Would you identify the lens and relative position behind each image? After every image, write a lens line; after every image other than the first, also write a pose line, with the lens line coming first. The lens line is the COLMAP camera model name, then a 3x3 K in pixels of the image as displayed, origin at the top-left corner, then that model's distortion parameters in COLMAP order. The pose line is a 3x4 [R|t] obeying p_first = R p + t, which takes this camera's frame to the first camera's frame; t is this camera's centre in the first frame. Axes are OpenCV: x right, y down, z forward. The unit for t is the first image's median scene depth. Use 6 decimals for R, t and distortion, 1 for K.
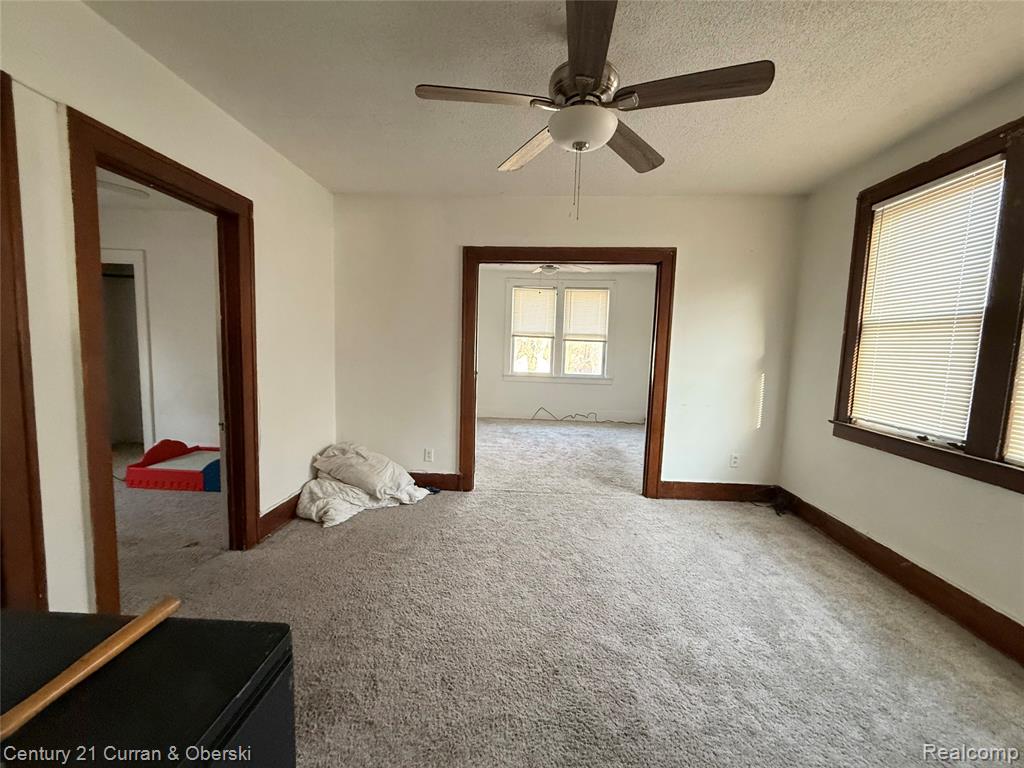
lens RADIAL K [[408.9, 0, 506.3], [0, 408.9, 386.1], [0, 0, 1]] dist [-0.002022, -0.000293]
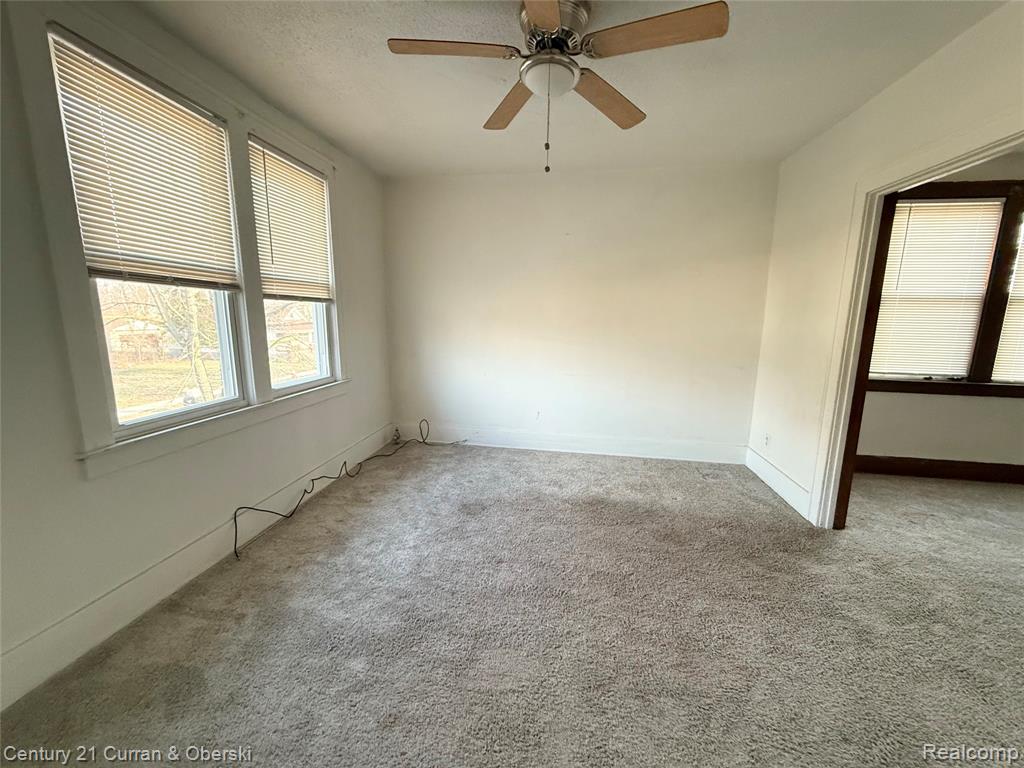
lens RADIAL K [[411.2, 0, 512.0], [0, 411.2, 384.0], [0, 0, 1]] dist [0.000361, -0.000184]
pose [[0.092178, -0.192684, 0.976922, -0.436787], [0.086672, 0.978928, 0.184901, -0.191989], [-0.991963, 0.067628, 0.106935, 1.719007]]
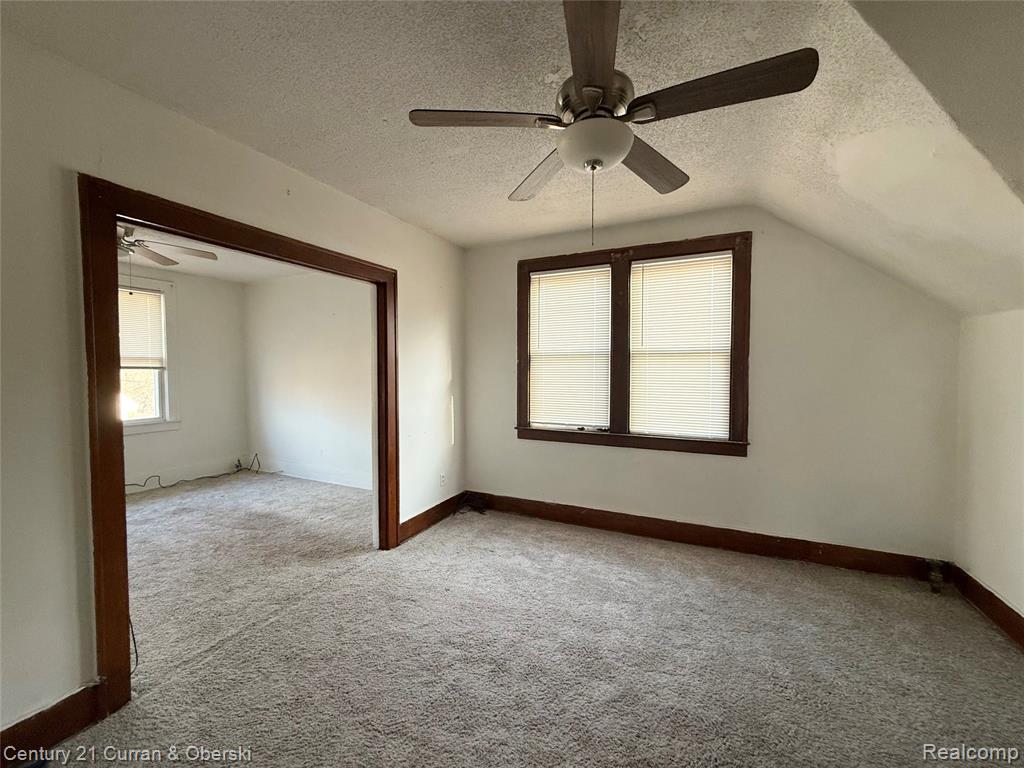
lens RADIAL K [[411.2, 0, 512.0], [0, 411.2, 384.0], [0, 0, 1]] dist [0.000361, -0.000184]
pose [[0.375560, -0.060337, 0.924832, -0.397472], [0.106635, 0.994065, 0.021552, -0.078662], [-0.920643, 0.090525, 0.379765, 0.456626]]
